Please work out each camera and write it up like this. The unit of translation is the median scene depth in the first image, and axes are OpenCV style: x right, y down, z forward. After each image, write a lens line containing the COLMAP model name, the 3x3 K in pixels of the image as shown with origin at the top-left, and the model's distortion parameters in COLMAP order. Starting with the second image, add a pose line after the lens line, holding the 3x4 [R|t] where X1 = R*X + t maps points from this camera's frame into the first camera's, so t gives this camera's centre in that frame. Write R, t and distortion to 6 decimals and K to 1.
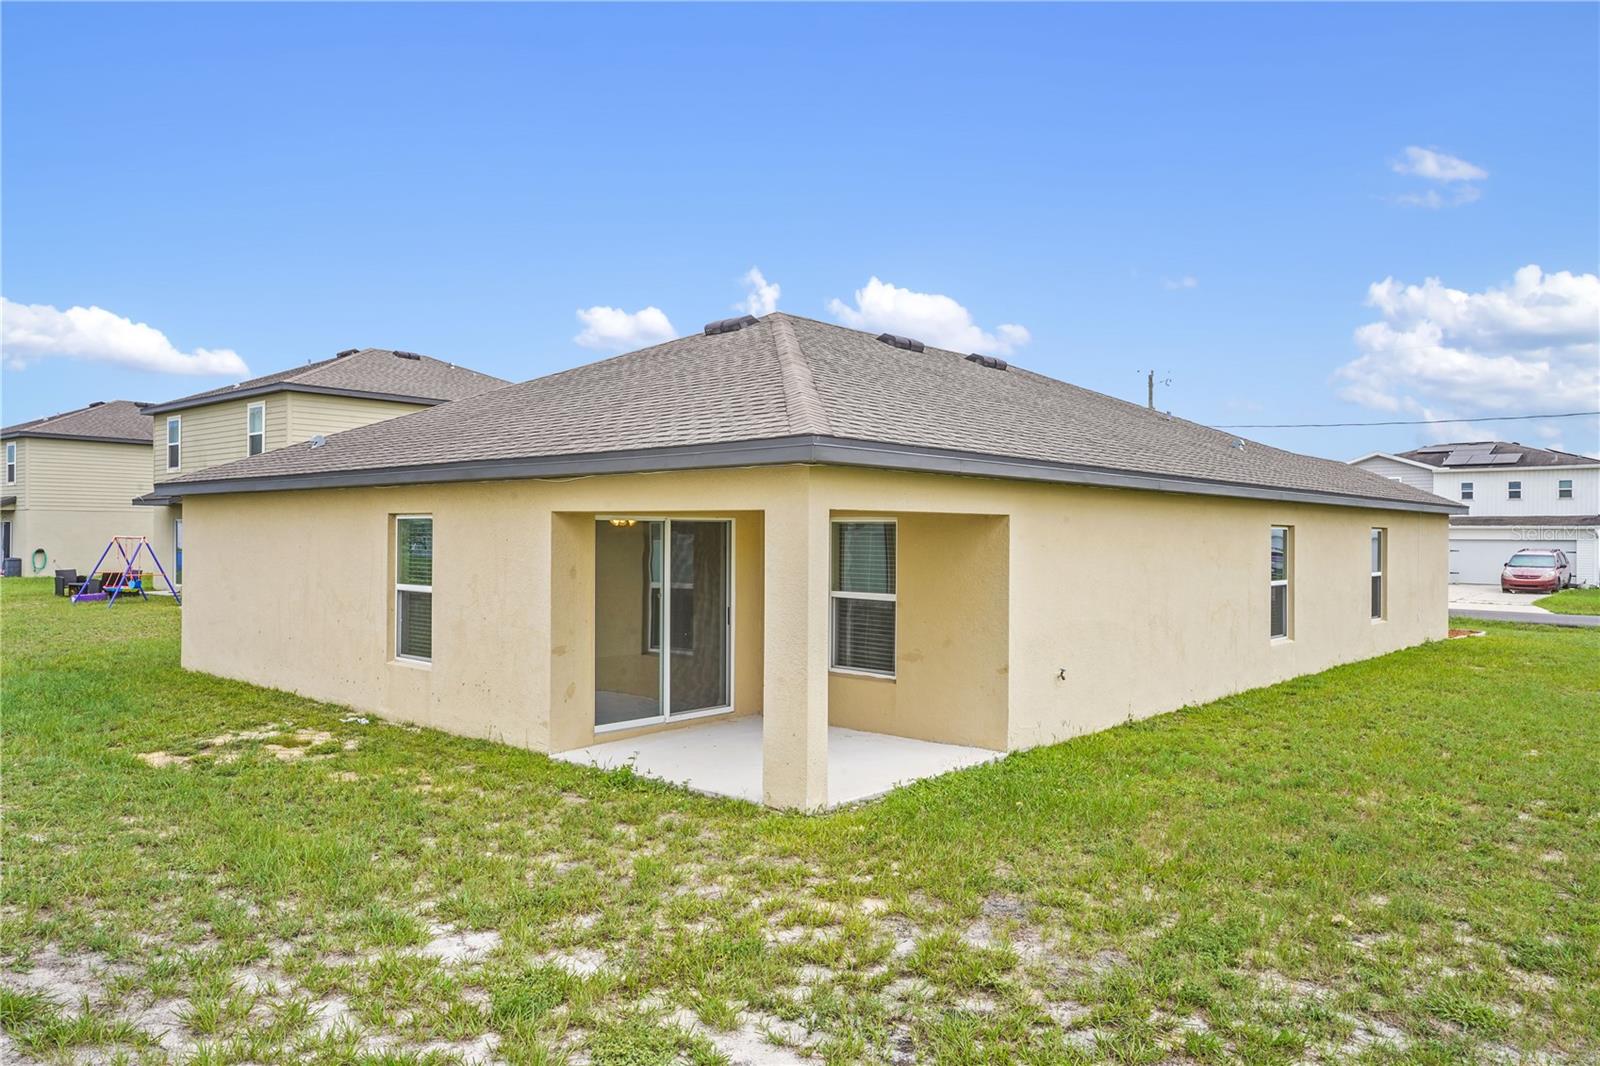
lens RADIAL K [[999.3, 0, 800.0], [0, 999.3, 533.0], [0, 0, 1]] dist [0.003366, 0.001979]
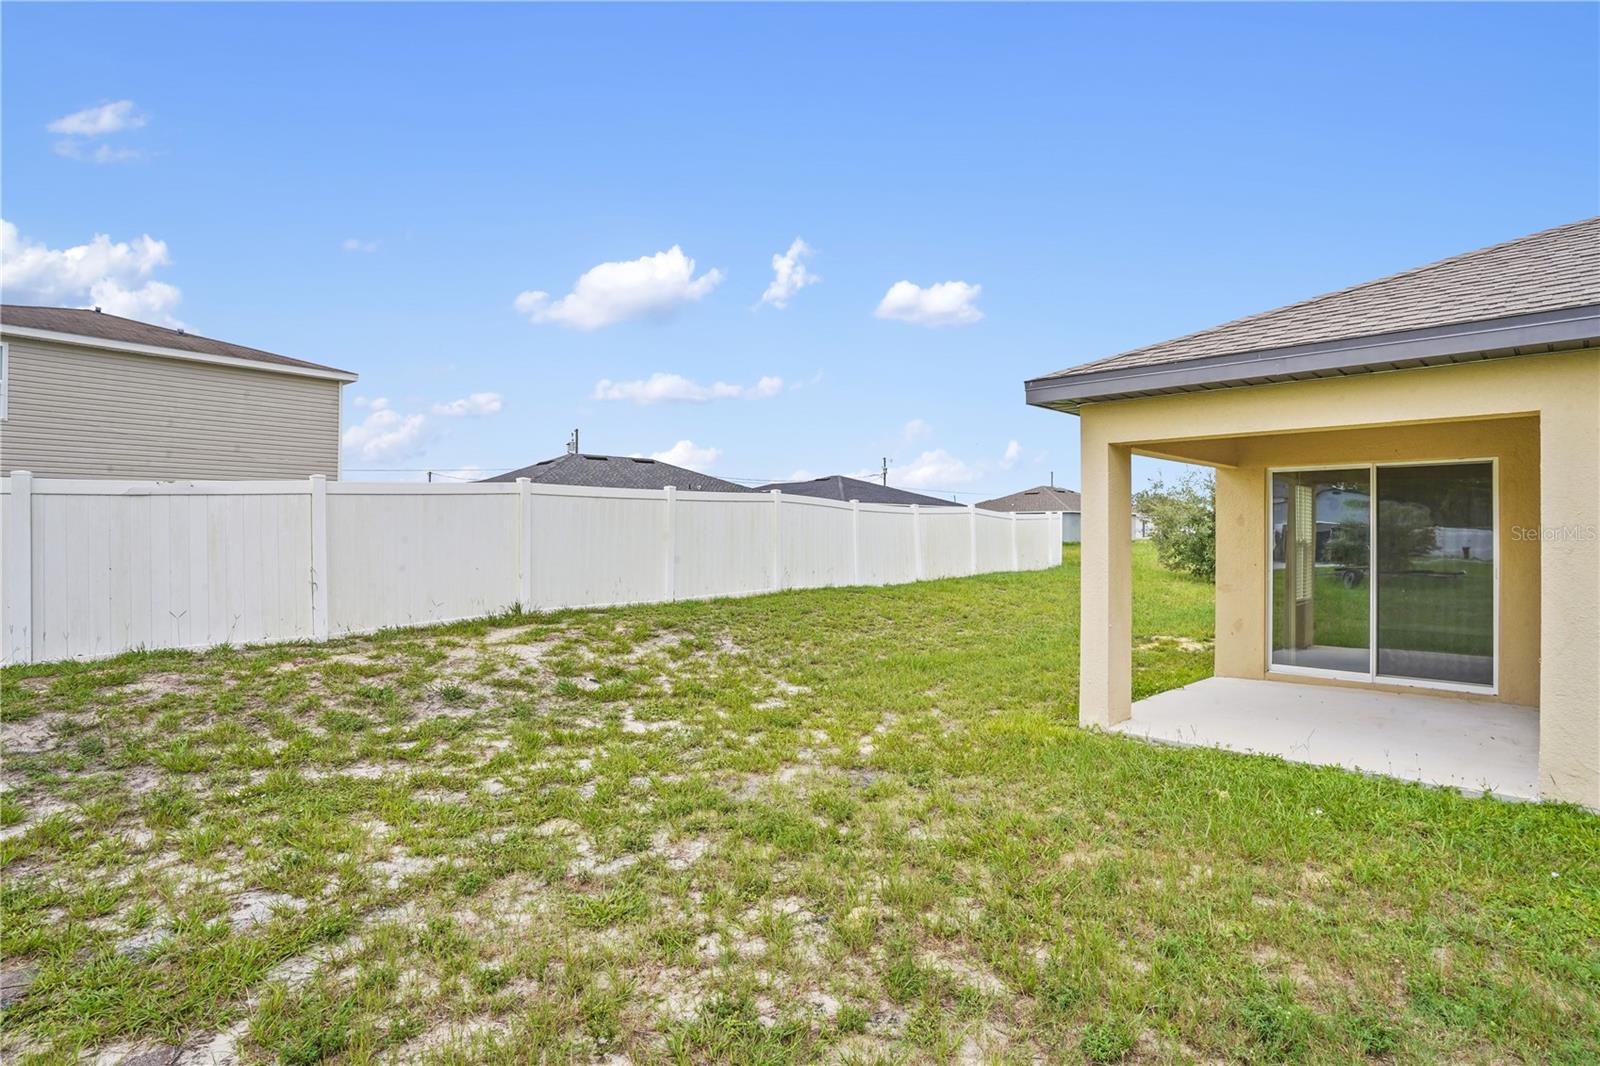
lens RADIAL K [[782.2, 0, 800.0], [0, 782.2, 533.0], [0, 0, 1]] dist [-0.064899, 0.032374]
pose [[-0.006844, -0.005945, -0.999959, 1.166167], [0.009446, 0.999937, -0.006009, 0.107666], [0.999932, -0.009487, -0.006788, 0.996923]]
